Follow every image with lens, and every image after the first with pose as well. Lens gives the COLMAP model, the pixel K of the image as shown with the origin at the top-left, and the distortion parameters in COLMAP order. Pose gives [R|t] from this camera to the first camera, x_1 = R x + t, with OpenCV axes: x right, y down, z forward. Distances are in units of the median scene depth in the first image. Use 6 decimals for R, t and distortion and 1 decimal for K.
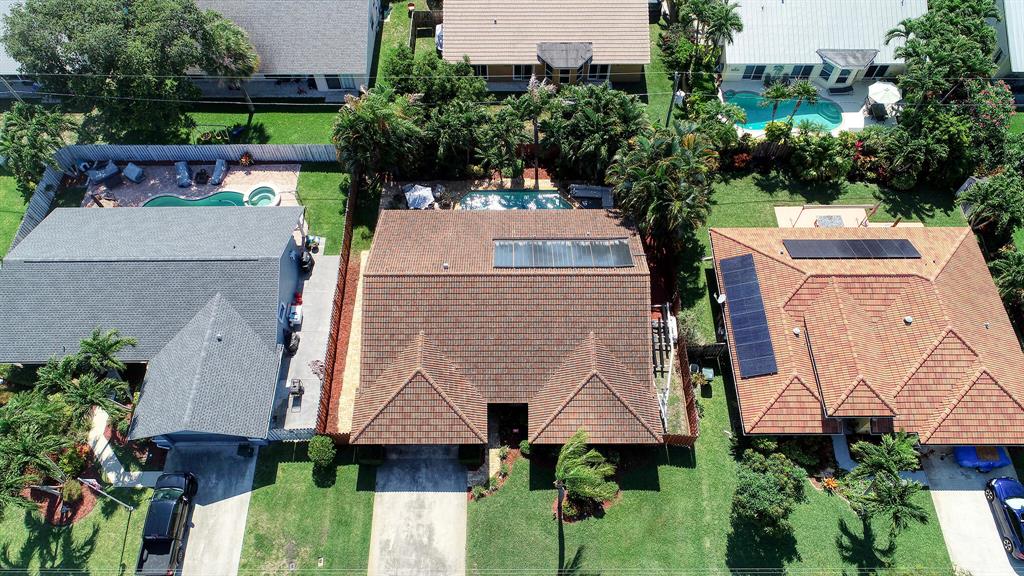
lens RADIAL K [[696.6, 0, 512.0], [0, 696.6, 288.0], [0, 0, 1]] dist [-0.001525, -0.000252]
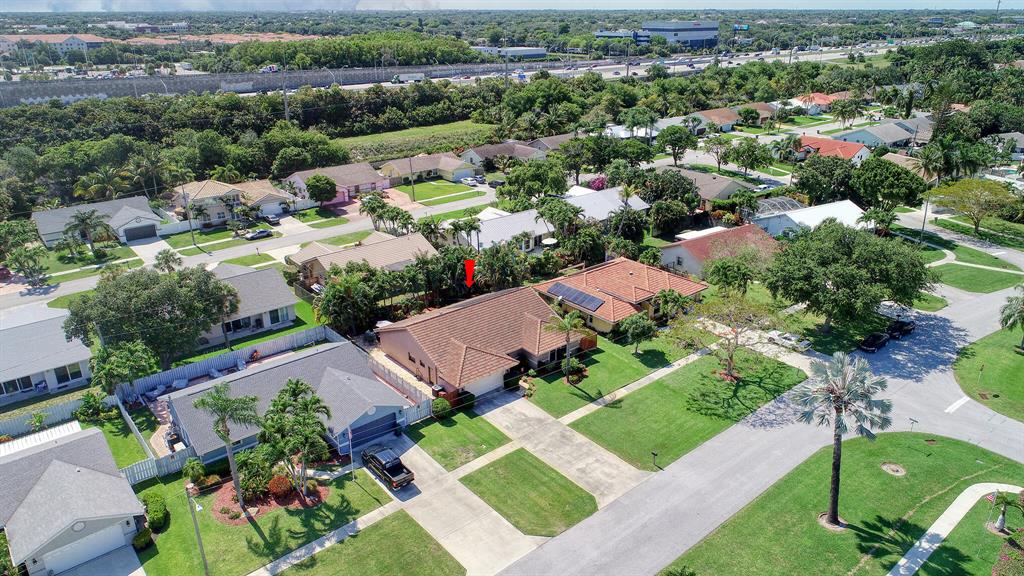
lens RADIAL K [[696.6, 0, 512.0], [0, 696.6, 288.0], [0, 0, 1]] dist [-0.001525, -0.000252]
pose [[0.766434, -0.238552, 0.596383, -0.789405], [0.549889, 0.723539, -0.417269, 0.603787], [-0.331966, 0.647753, 0.685722, -0.258130]]
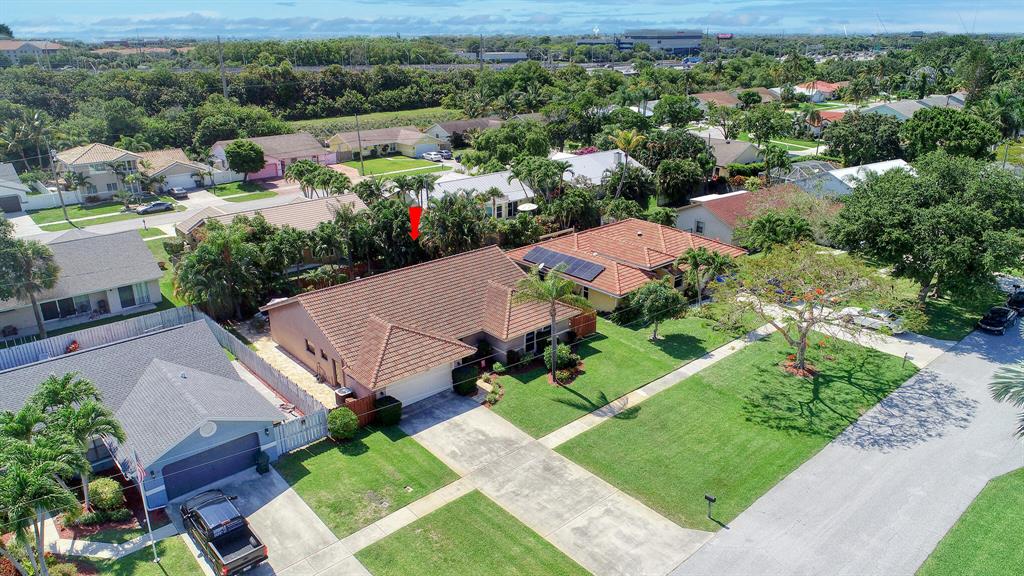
lens RADIAL K [[696.6, 0, 512.0], [0, 696.6, 288.0], [0, 0, 1]] dist [-0.001525, -0.000252]
pose [[0.750125, -0.228409, 0.620597, -0.493871], [0.567634, 0.703858, -0.427055, 0.490099], [-0.339269, 0.672617, 0.657634, 0.121131]]
